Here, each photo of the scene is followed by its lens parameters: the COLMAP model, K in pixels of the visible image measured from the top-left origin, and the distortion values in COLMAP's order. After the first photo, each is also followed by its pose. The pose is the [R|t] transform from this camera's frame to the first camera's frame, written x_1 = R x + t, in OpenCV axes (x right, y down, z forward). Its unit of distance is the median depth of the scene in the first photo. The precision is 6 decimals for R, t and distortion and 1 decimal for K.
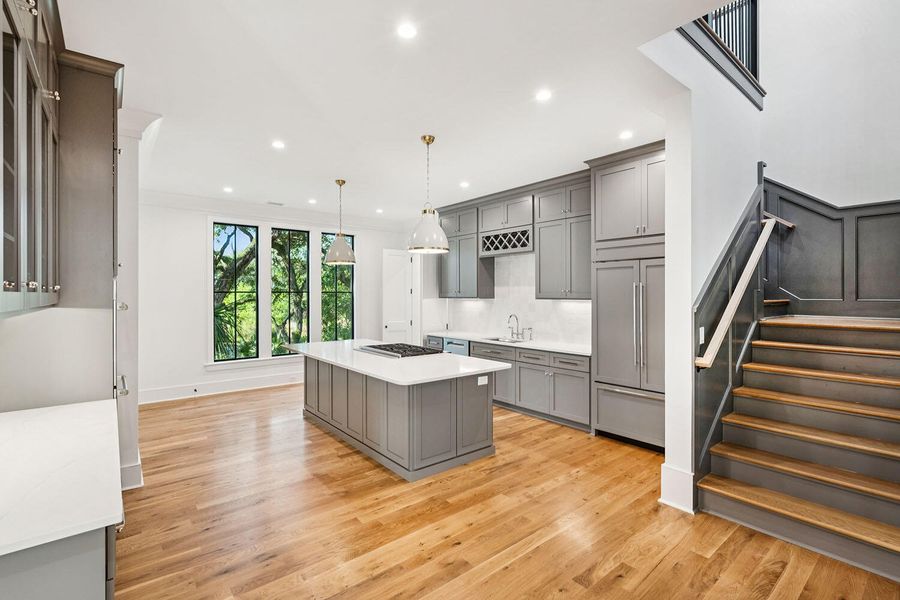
lens RADIAL K [[413.5, 0, 442.6], [0, 413.5, 293.5], [0, 0, 1]] dist [-0.000732, 0.000071]
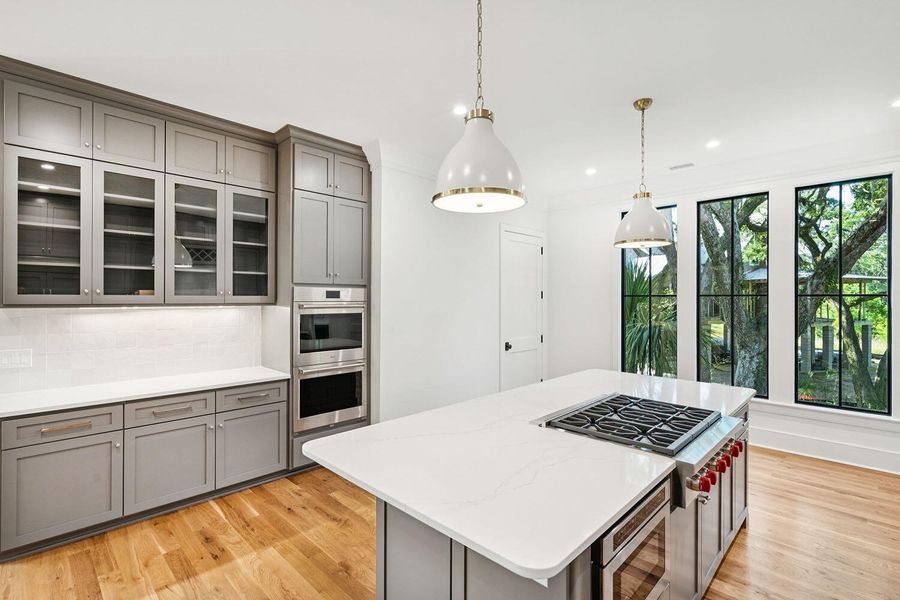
lens RADIAL K [[419.2, 0, 444.6], [0, 419.2, 296.3], [0, 0, 1]] dist [-0.002103, -0.000090]
pose [[0.110743, -0.004578, -0.993839, 0.294356], [0.000027, 0.999989, -0.004603, 0.003290], [0.993849, 0.000483, 0.110742, 0.642060]]
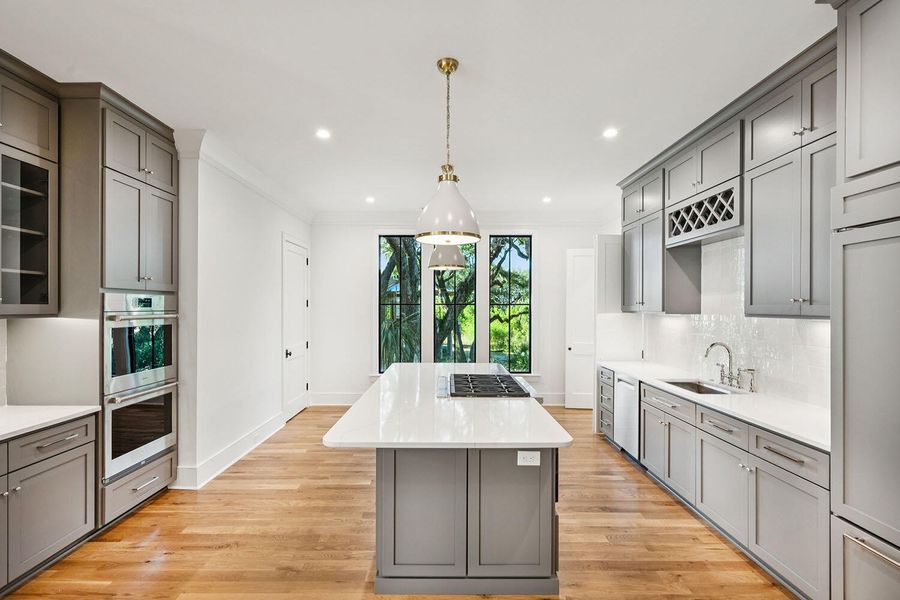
lens RADIAL K [[426.4, 0, 445.7], [0, 426.4, 307.5], [0, 0, 1]] dist [-0.000492, -0.000030]
pose [[0.779715, 0.003236, -0.626127, 0.266580], [-0.001269, 0.999993, 0.003588, 0.000819], [0.626134, -0.002003, 0.779713, 0.337133]]
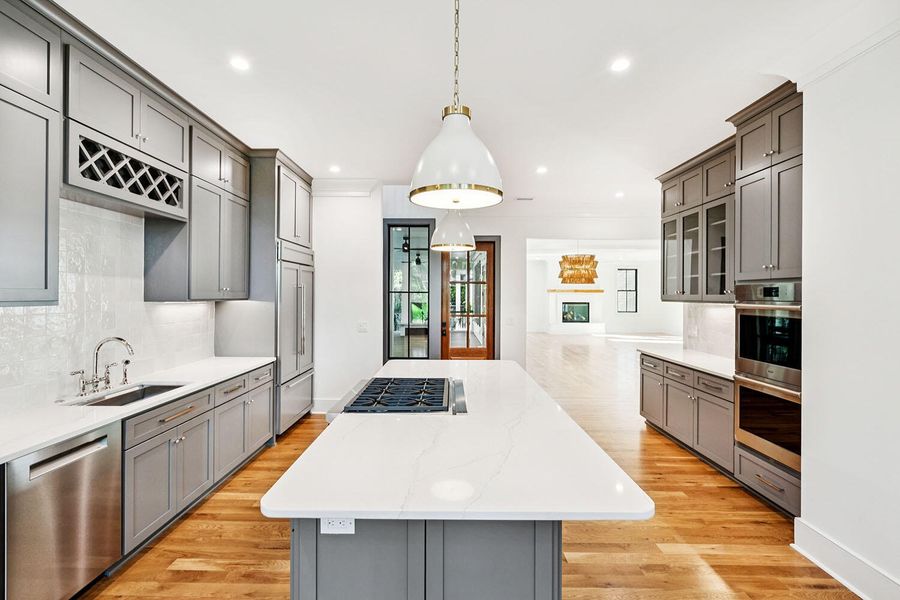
lens RADIAL K [[419.2, 0, 444.6], [0, 419.2, 296.3], [0, 0, 1]] dist [-0.002103, -0.000090]
pose [[-0.772467, -0.005664, 0.635030, -0.439225], [-0.005281, 0.999983, 0.002496, 0.002952], [-0.635033, -0.001426, -0.772484, 1.227059]]
